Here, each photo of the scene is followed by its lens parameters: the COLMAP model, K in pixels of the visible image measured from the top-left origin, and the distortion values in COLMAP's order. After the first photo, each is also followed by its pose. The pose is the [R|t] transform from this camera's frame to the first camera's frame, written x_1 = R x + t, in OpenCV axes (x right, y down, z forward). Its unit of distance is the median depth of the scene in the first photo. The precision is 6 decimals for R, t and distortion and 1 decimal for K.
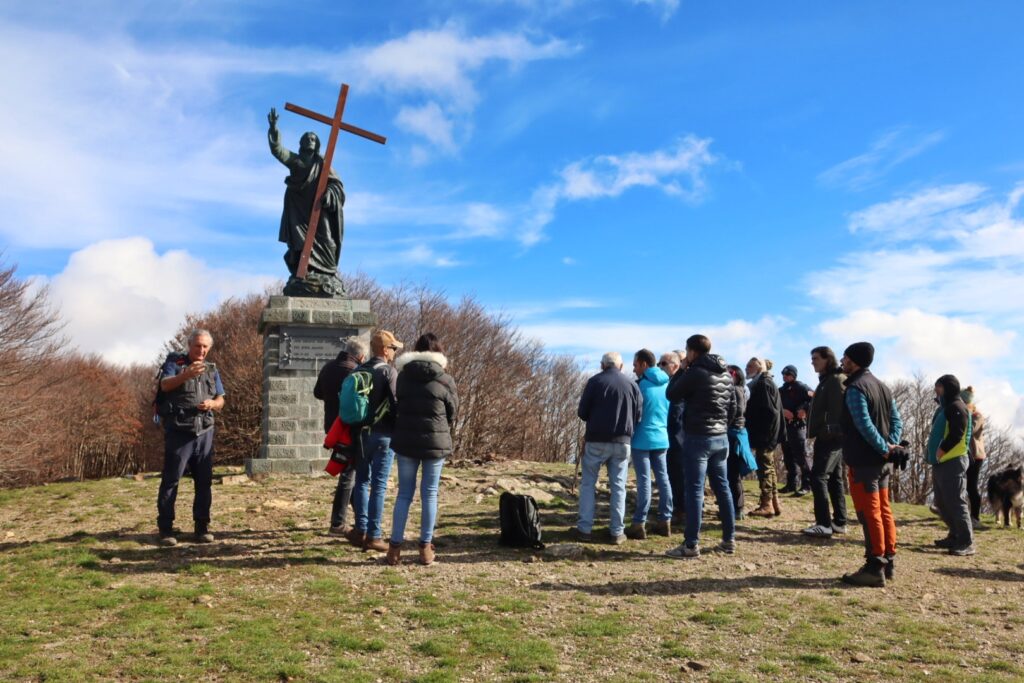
lens RADIAL K [[881.0, 0, 505.8], [0, 881.0, 338.1], [0, 0, 1]] dist [-0.069895, 0.021147]
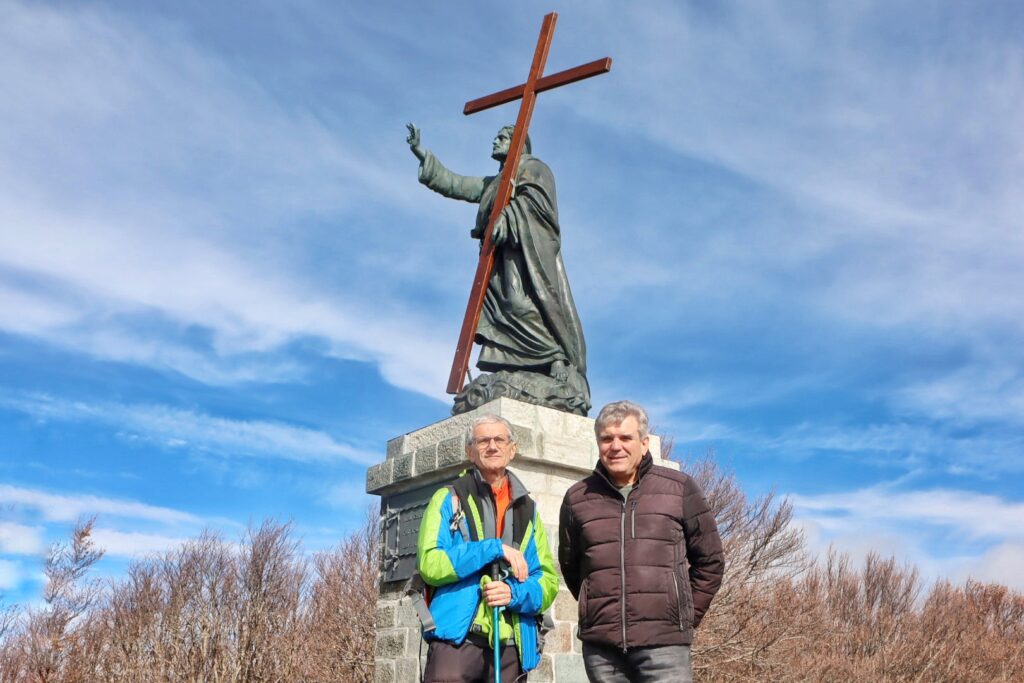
lens RADIAL K [[1011.6, 0, 539.6], [0, 1011.6, 329.8], [0, 0, 1]] dist [-0.011501, 0.000000]
pose [[0.329685, -0.333975, -0.883045, 0.302223], [0.095704, 0.942343, -0.320671, 0.086812], [0.939228, 0.021209, 0.342639, 0.836787]]
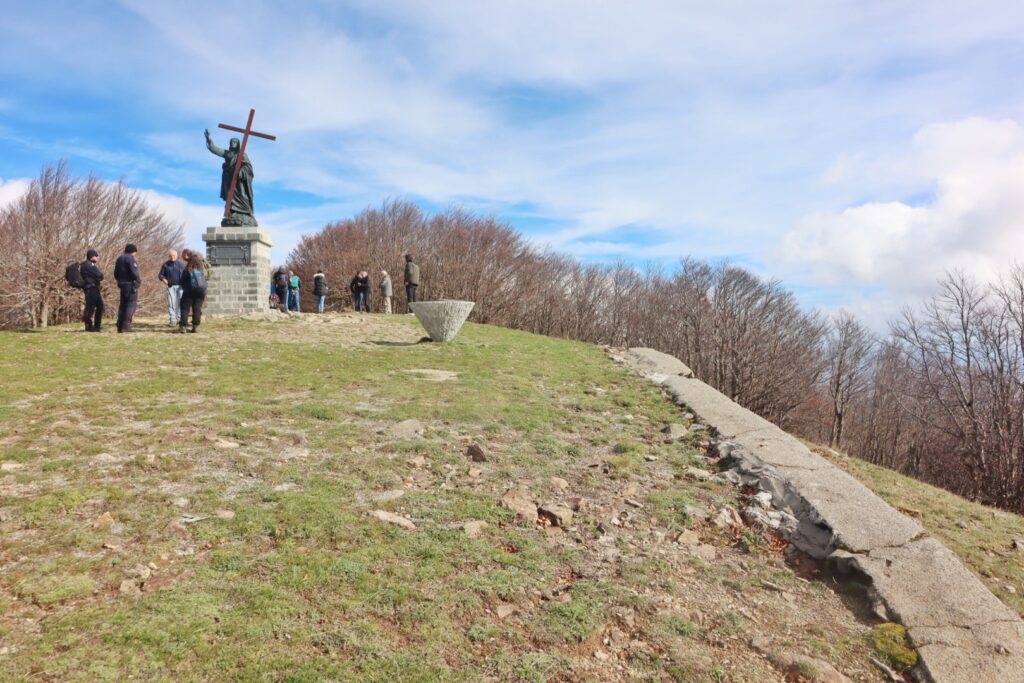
lens RADIAL K [[881.0, 0, 522.0], [0, 881.0, 335.6], [0, 0, 1]] dist [-0.069895, 0.021147]
pose [[0.949753, -0.004471, -0.312967, 0.981332], [0.035986, 0.994827, 0.094992, 0.032305], [0.310924, -0.101481, 0.945002, -0.641614]]
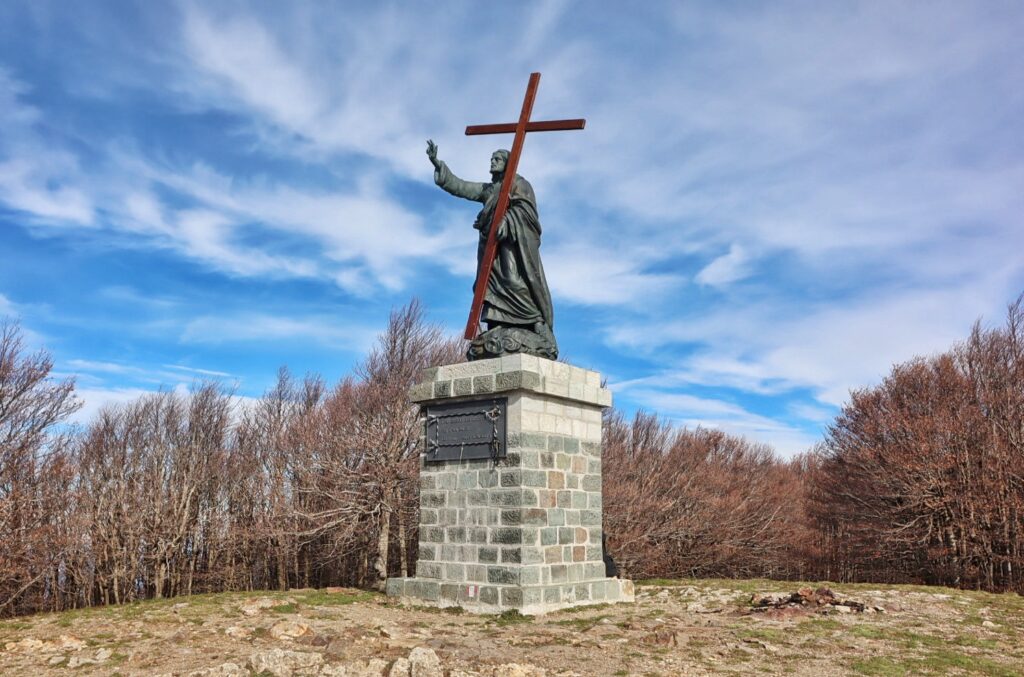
lens RADIAL K [[903.1, 0, 481.5], [0, 903.1, 341.6], [0, 0, 1]] dist [-0.093608, 0.032521]
pose [[0.482985, -0.169883, -0.858991, 0.440163], [0.081625, 0.985462, -0.149000, 0.050970], [0.871816, 0.001850, 0.489830, 0.617141]]
